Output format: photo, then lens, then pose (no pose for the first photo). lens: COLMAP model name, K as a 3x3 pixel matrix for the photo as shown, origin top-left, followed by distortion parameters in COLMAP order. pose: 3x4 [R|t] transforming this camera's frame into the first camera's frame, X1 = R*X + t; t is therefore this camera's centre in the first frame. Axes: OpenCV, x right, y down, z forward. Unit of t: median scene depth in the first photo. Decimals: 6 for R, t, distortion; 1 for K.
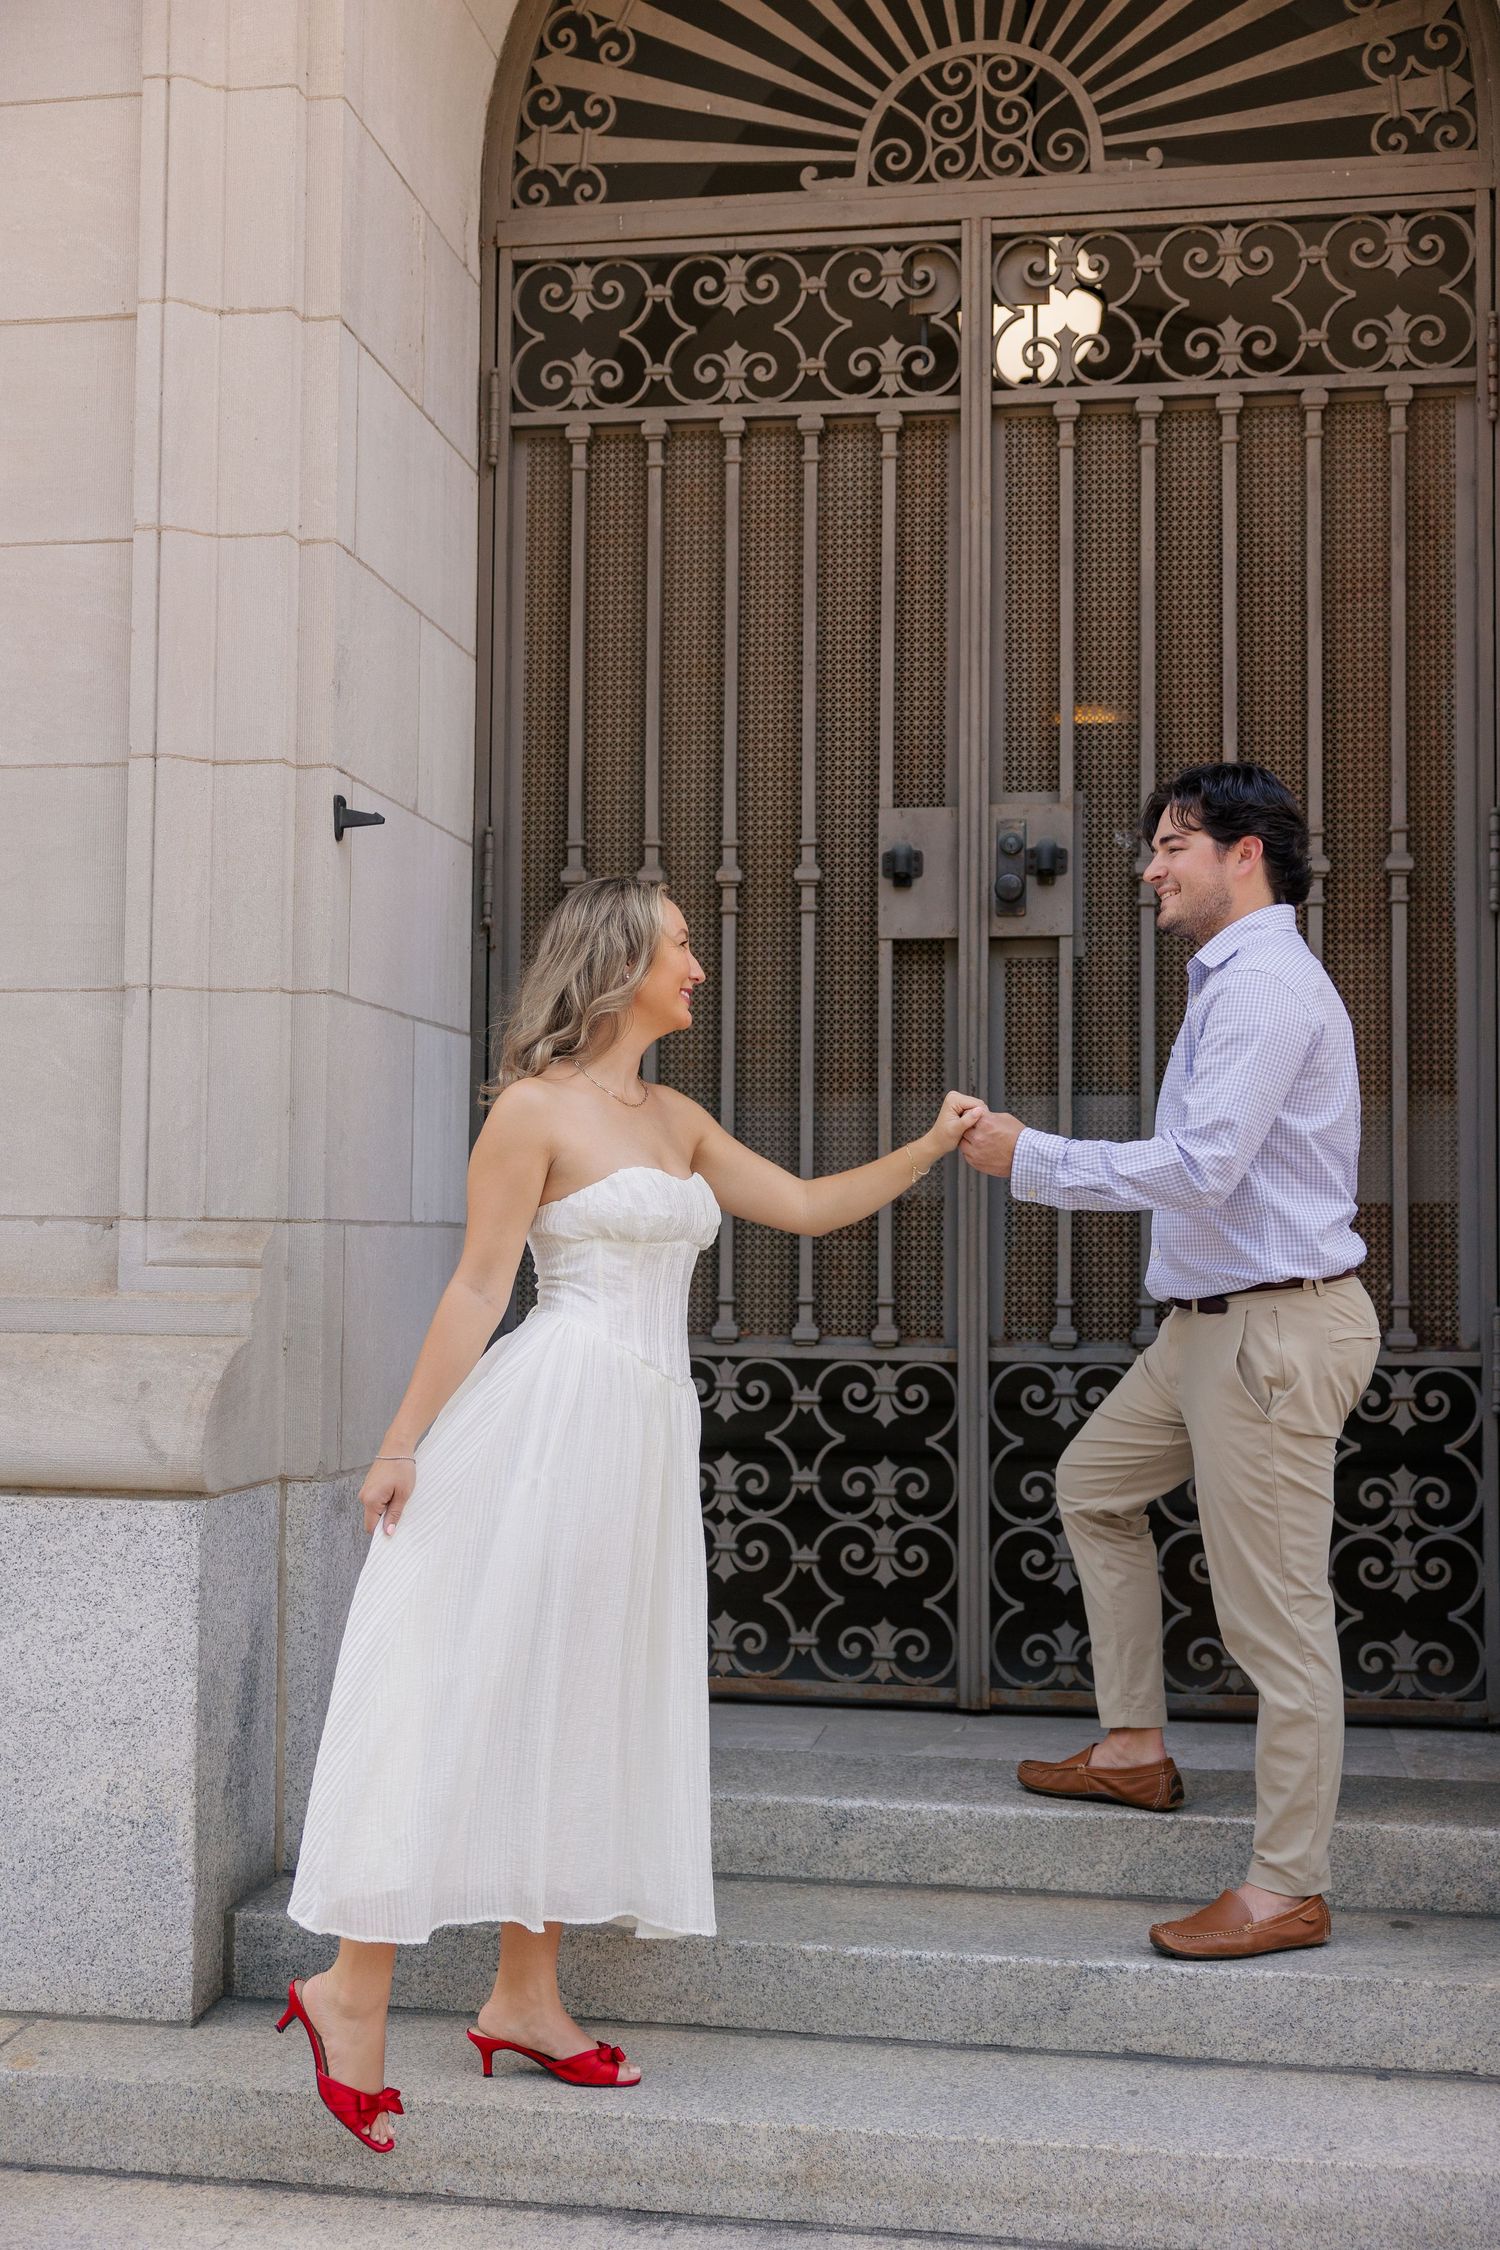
lens RADIAL K [[2517.8, 0, 731.0], [0, 2517.8, 1119.6], [0, 0, 1]] dist [0.017559, 0.000000]
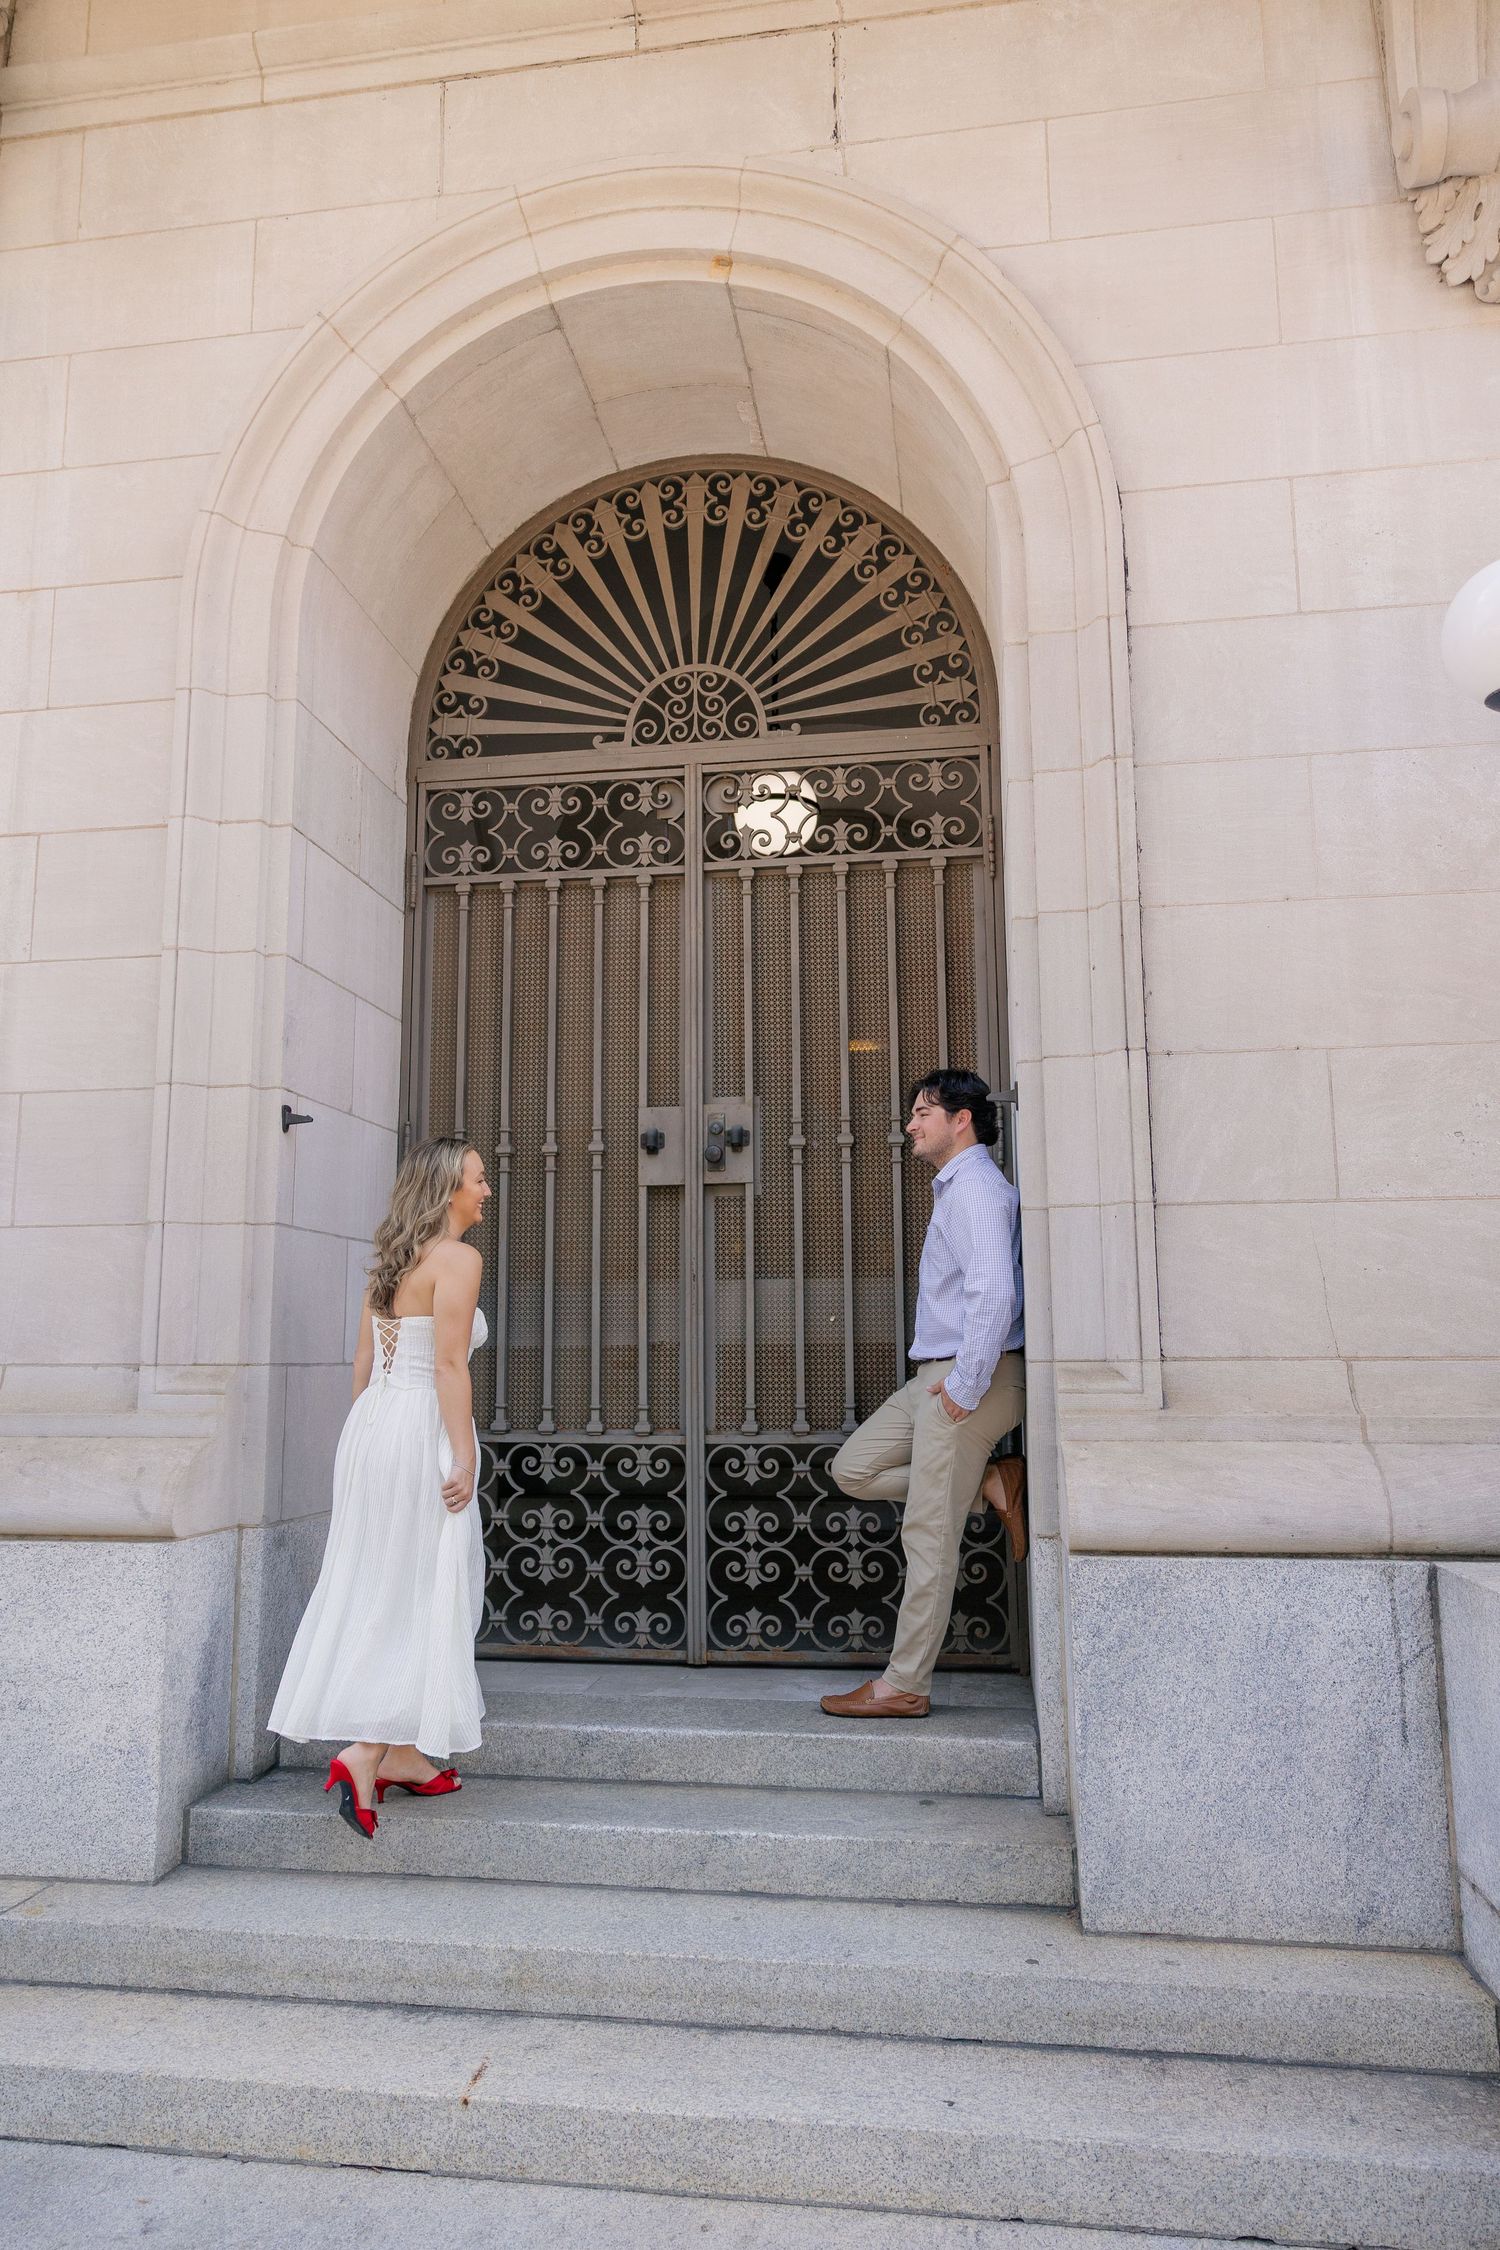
lens RADIAL K [[1509.9, 0, 736.9], [0, 1509.9, 1131.7], [0, 0, 1]] dist [0.017187, -0.004469]
pose [[0.999869, -0.011363, 0.011496, 0.119151], [0.012452, 0.994950, -0.099597, -0.007514], [-0.010306, 0.099727, 0.994961, 0.006384]]
